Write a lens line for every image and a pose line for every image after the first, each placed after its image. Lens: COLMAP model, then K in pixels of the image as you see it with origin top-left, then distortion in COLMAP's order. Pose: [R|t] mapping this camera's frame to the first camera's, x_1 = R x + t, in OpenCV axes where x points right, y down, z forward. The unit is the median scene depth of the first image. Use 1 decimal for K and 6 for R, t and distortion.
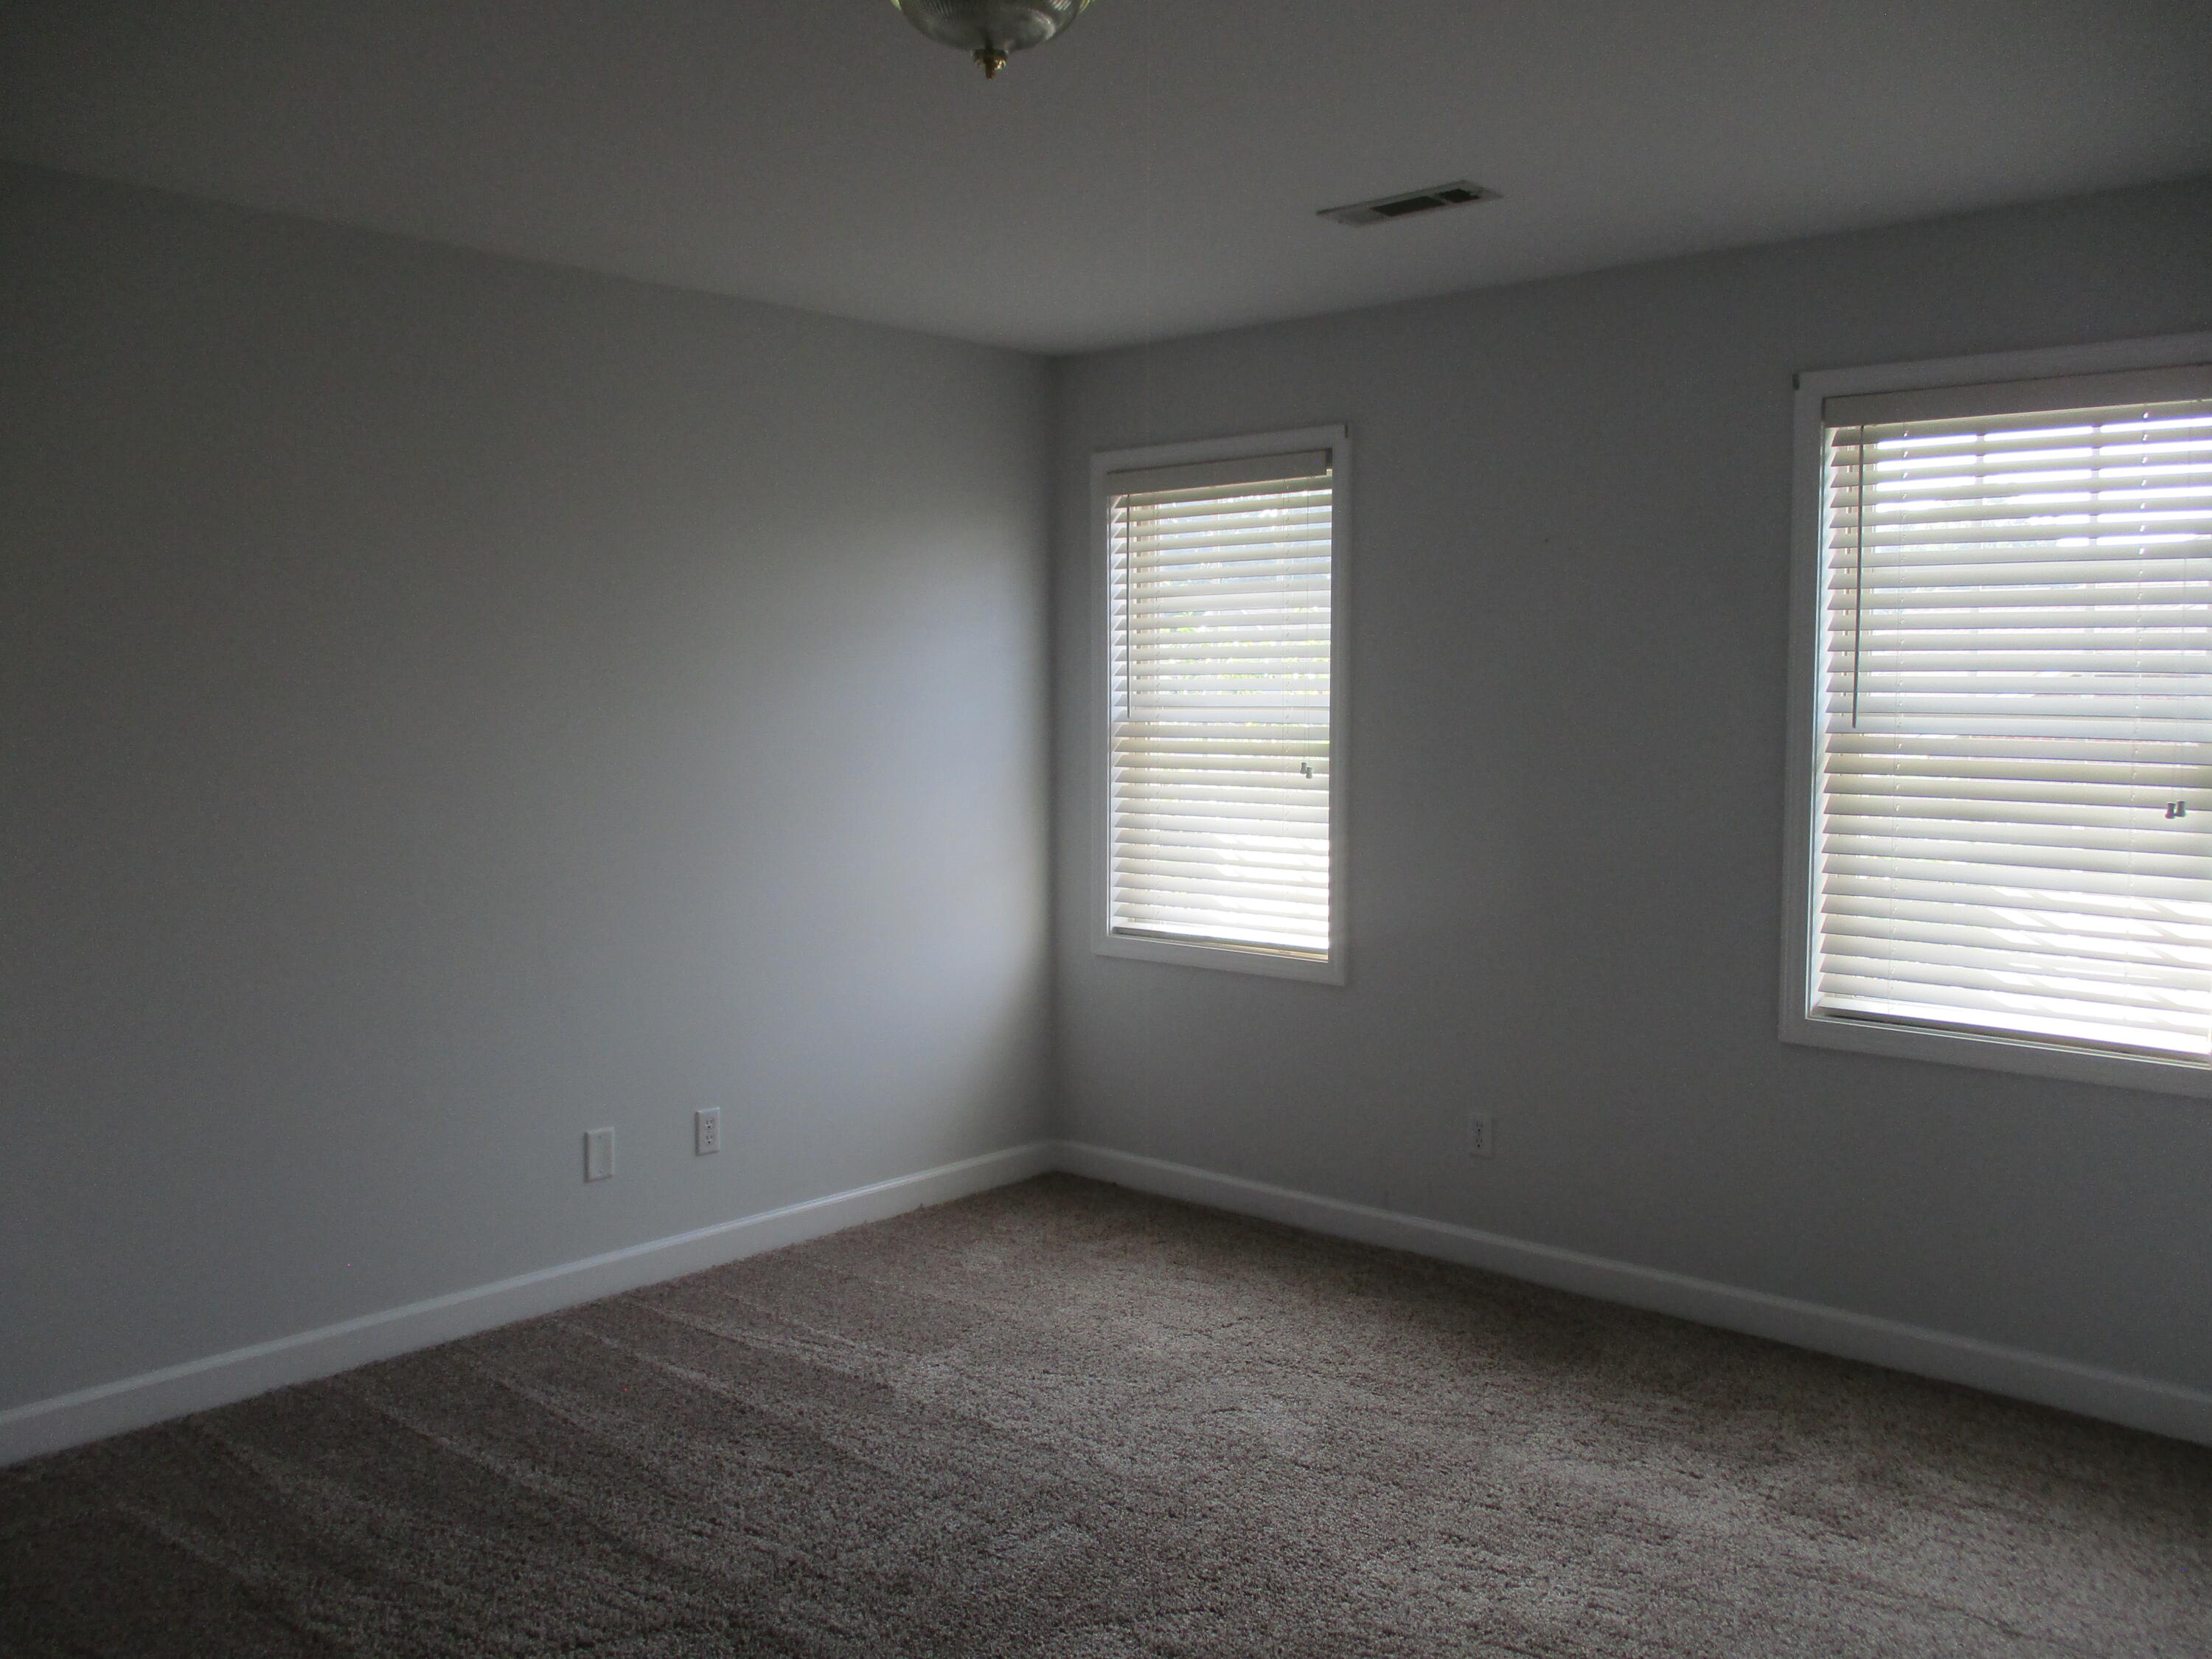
lens RADIAL K [[1855.5, 0, 1113.4], [0, 1855.5, 805.8], [0, 0, 1]] dist [-0.019797, 0.015566]
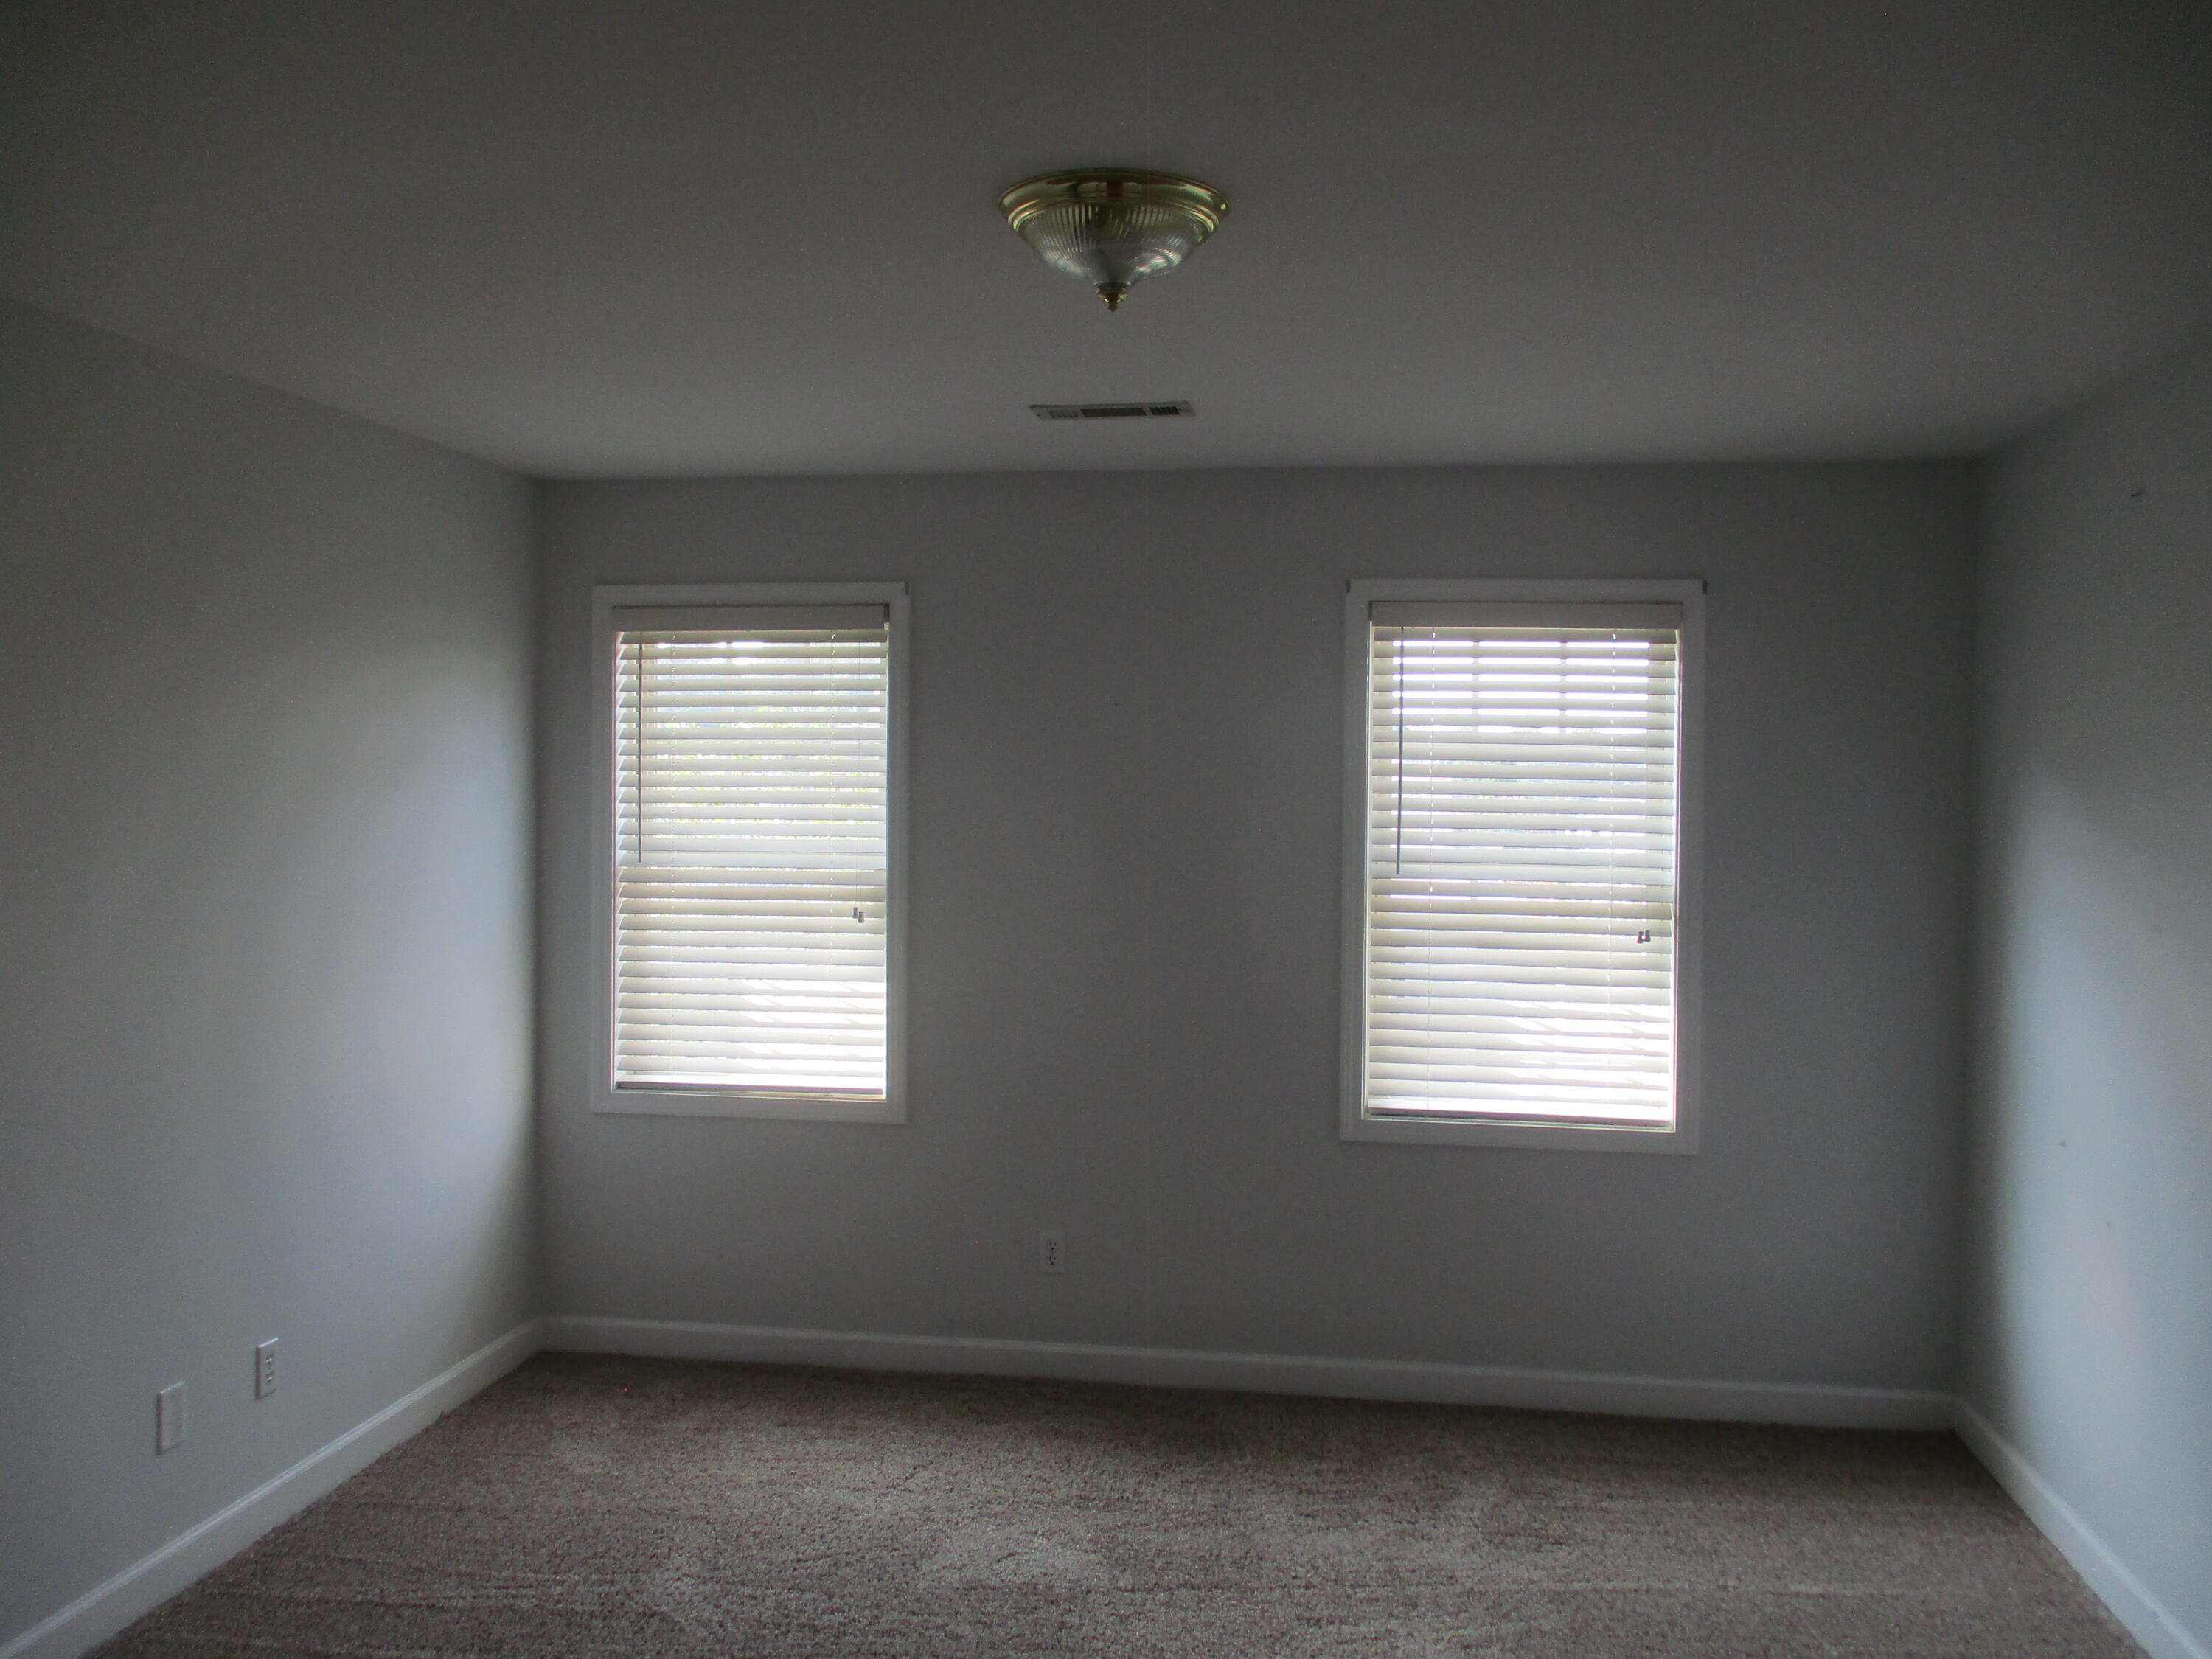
lens RADIAL K [[1855.5, 0, 1113.4], [0, 1855.5, 805.8], [0, 0, 1]] dist [-0.019797, 0.015566]
pose [[0.839362, -0.001850, 0.543569, -0.340367], [0.026357, 0.998956, -0.037300, -0.038107], [-0.542933, 0.045635, 0.838535, 0.067251]]
